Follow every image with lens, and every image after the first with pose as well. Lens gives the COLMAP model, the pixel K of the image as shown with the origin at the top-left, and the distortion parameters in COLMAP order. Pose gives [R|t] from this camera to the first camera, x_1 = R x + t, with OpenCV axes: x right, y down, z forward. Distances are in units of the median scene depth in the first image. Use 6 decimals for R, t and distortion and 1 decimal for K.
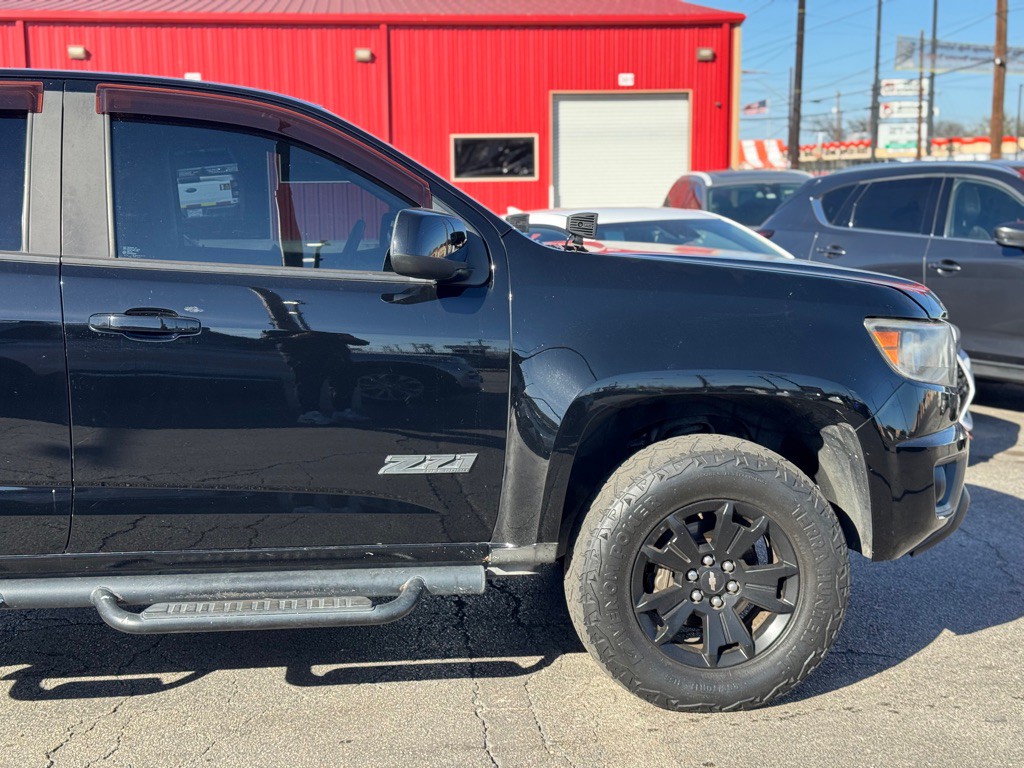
lens RADIAL K [[1448.7, 0, 518.1], [0, 1448.7, 401.2], [0, 0, 1]] dist [0.090220, 0.000000]
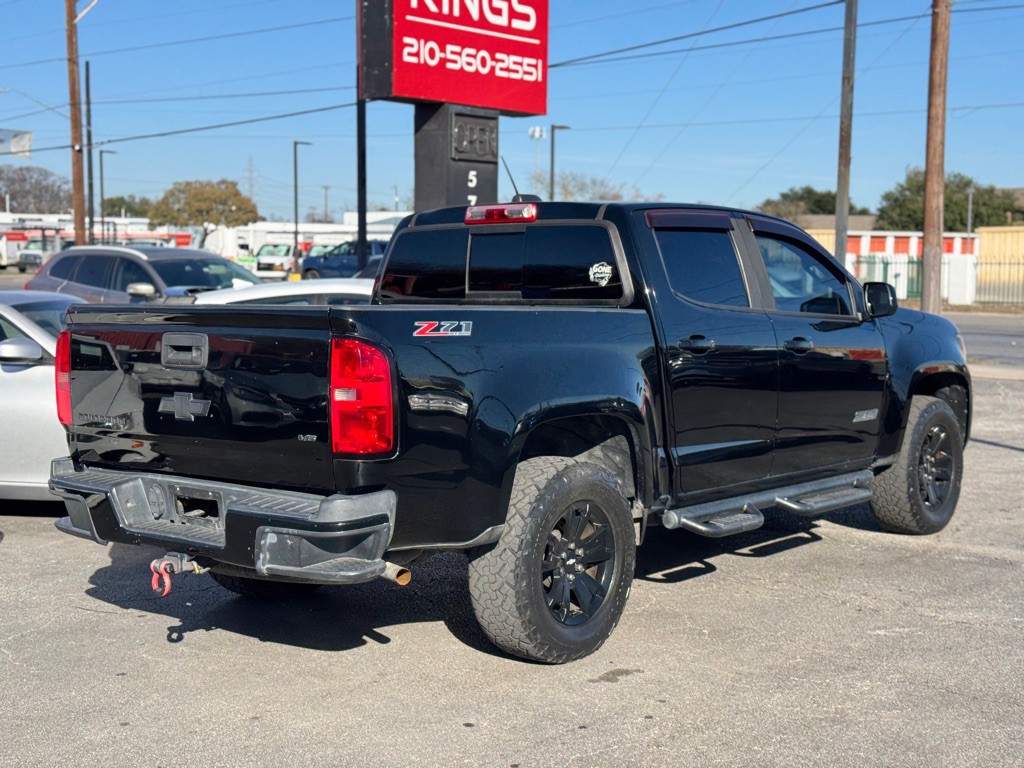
lens RADIAL K [[1442.2, 0, 512.0], [0, 1442.2, 398.4], [0, 0, 1]] dist [0.122784, 0.000000]
pose [[0.729333, -0.054518, 0.681983, -1.453458], [0.088176, 0.995997, -0.014678, 0.008544], [-0.678453, 0.070840, 0.731221, -0.088226]]
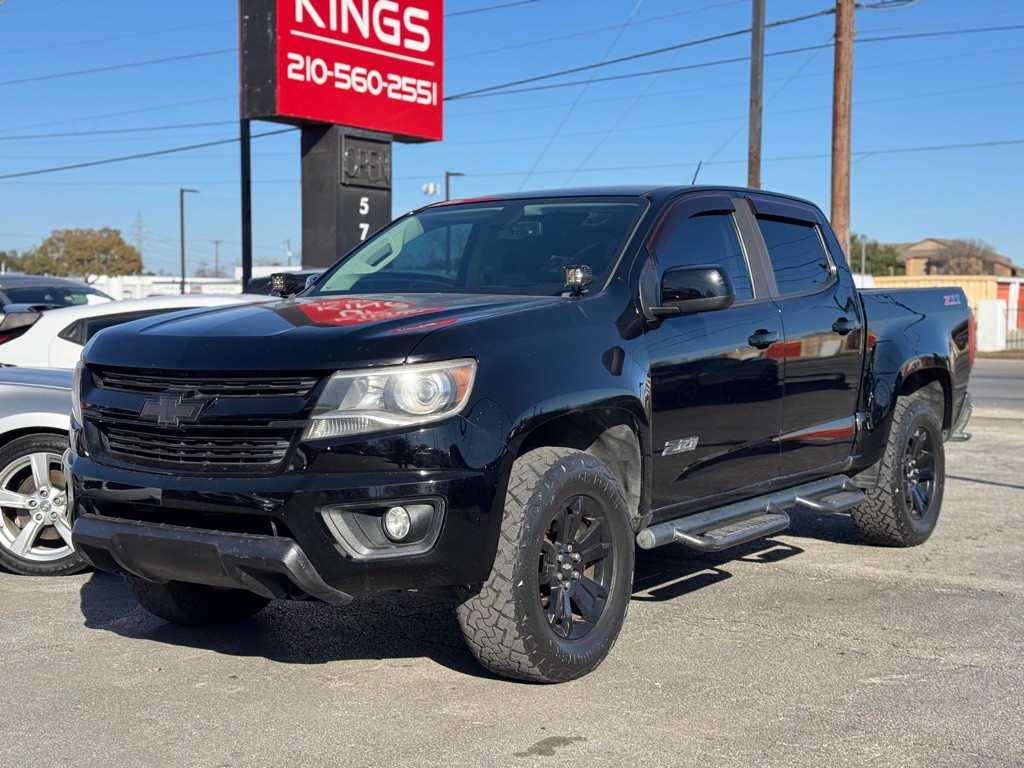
lens RADIAL K [[1442.2, 0, 514.9], [0, 1442.2, 396.2], [0, 0, 1]] dist [0.122784, 0.000000]
pose [[0.676596, -0.033235, 0.735604, -1.267896], [0.101032, 0.993723, -0.048031, 0.049442], [-0.729390, 0.106817, 0.675707, 0.118819]]
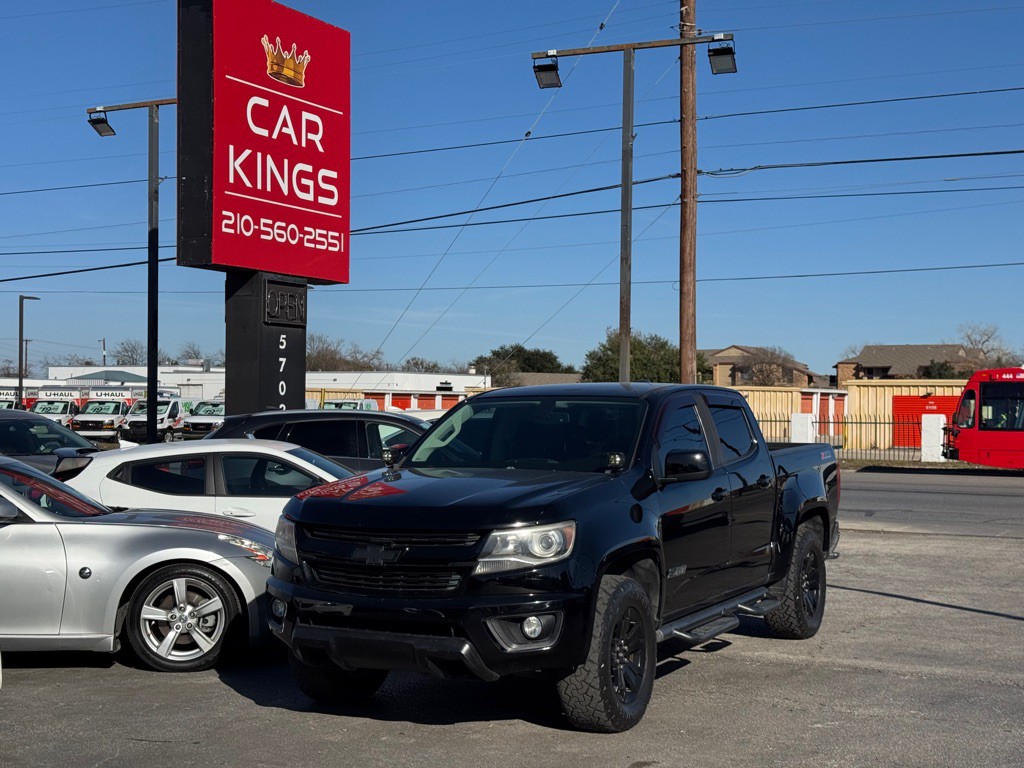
lens RADIAL K [[1442.2, 0, 515.7], [0, 1442.2, 393.0], [0, 0, 1]] dist [0.122784, 0.000000]
pose [[0.575980, 0.021579, 0.817179, -1.855135], [0.110322, 0.988454, -0.103861, -0.006363], [-0.809985, 0.149975, 0.566950, -0.042581]]
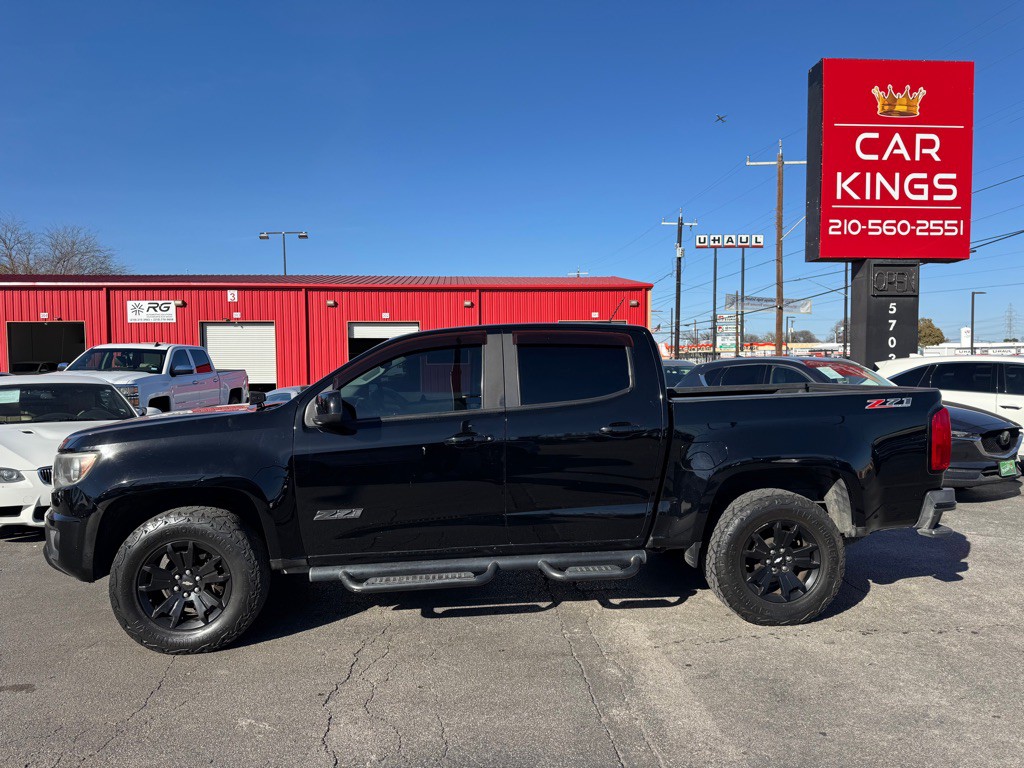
lens RADIAL K [[730.2, 0, 506.8], [0, 730.2, 386.1], [0, 0, 1]] dist [0.041125, -0.045248]
pose [[0.999317, 0.003174, -0.036829, -0.072801], [-0.007496, 0.993006, -0.117829, -0.003308], [0.036198, 0.118024, 0.992351, -0.046655]]
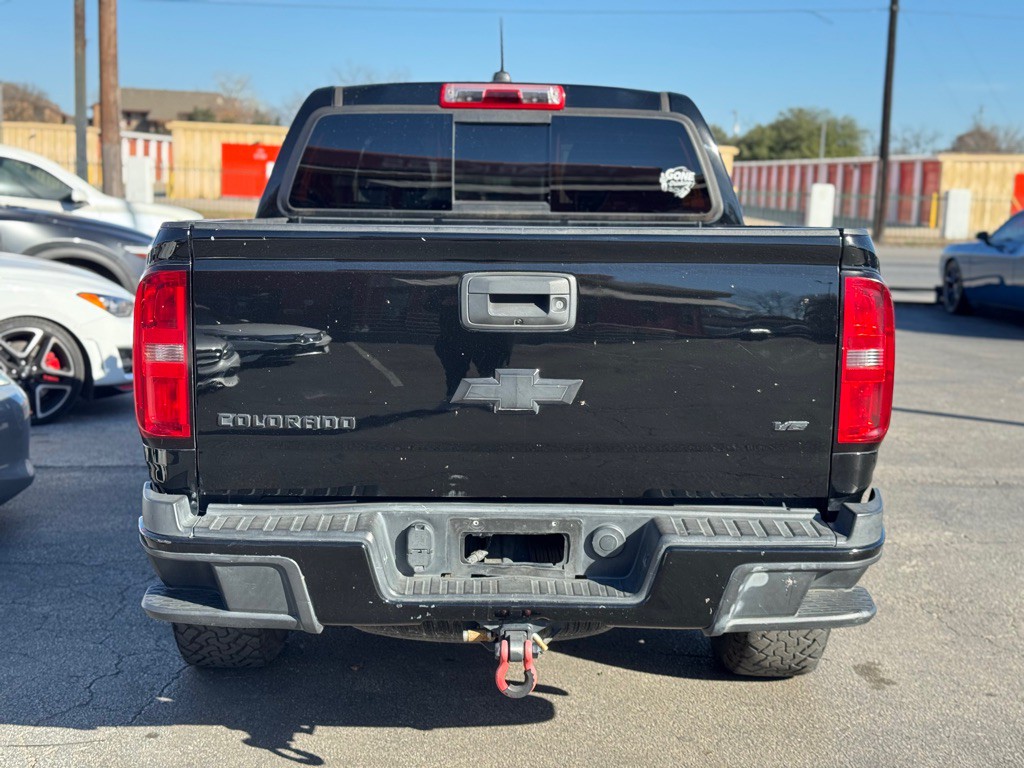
lens RADIAL K [[1448.7, 0, 520.5], [0, 1448.7, 395.5], [0, 0, 1]] dist [0.090220, 0.000000]
pose [[0.097014, -0.137135, 0.985790, -1.561989], [0.110948, 0.985779, 0.126214, -0.111191], [-0.989080, 0.097127, 0.110849, 0.836921]]
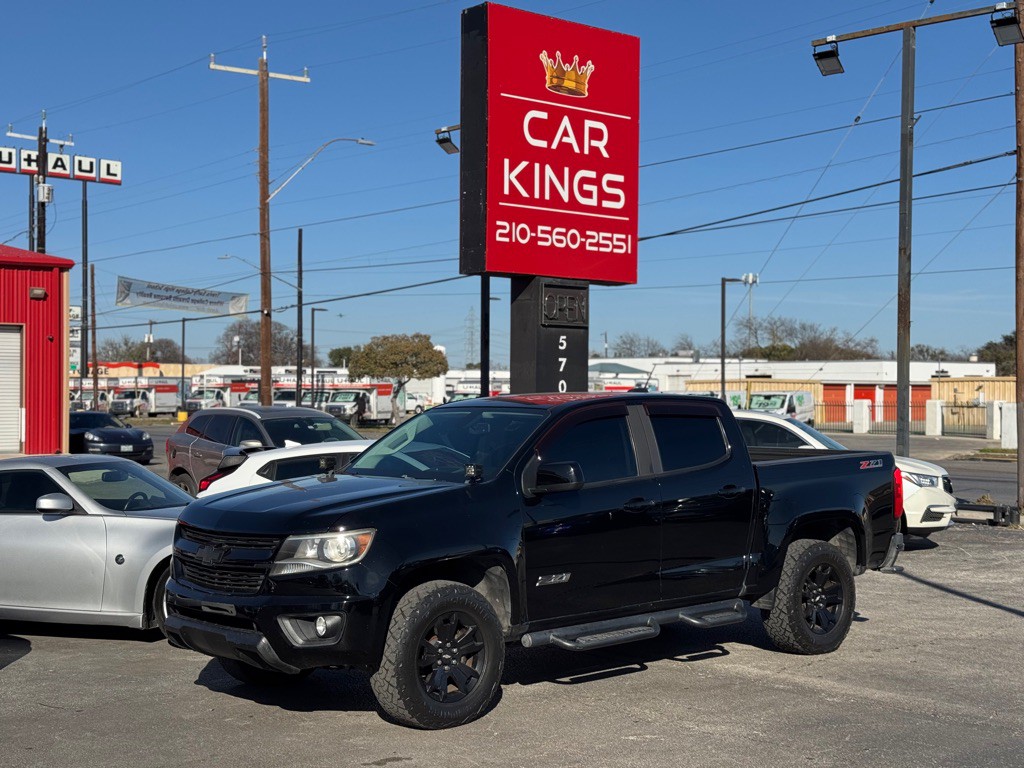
lens RADIAL K [[1442.2, 0, 509.0], [0, 1442.2, 390.1], [0, 0, 1]] dist [0.122784, 0.000000]
pose [[0.826426, 0.013819, 0.562876, -1.366499], [0.073020, 0.988626, -0.131481, 0.046331], [-0.558291, 0.149761, 0.816017, -0.647529]]
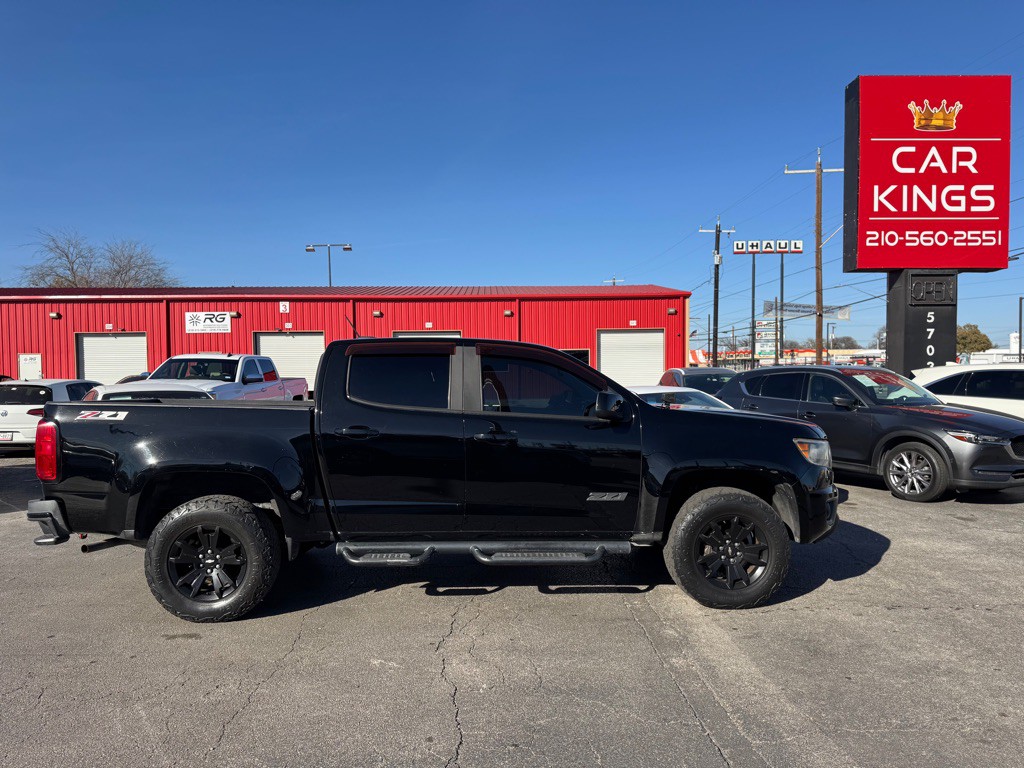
lens RADIAL K [[730.2, 0, 502.6], [0, 730.2, 383.8], [0, 0, 1]] dist [0.041125, -0.045248]
pose [[0.995980, 0.001765, -0.089561, -0.117199], [-0.013444, 0.991427, -0.129972, 0.016093], [0.088563, 0.130653, 0.987465, -0.212266]]
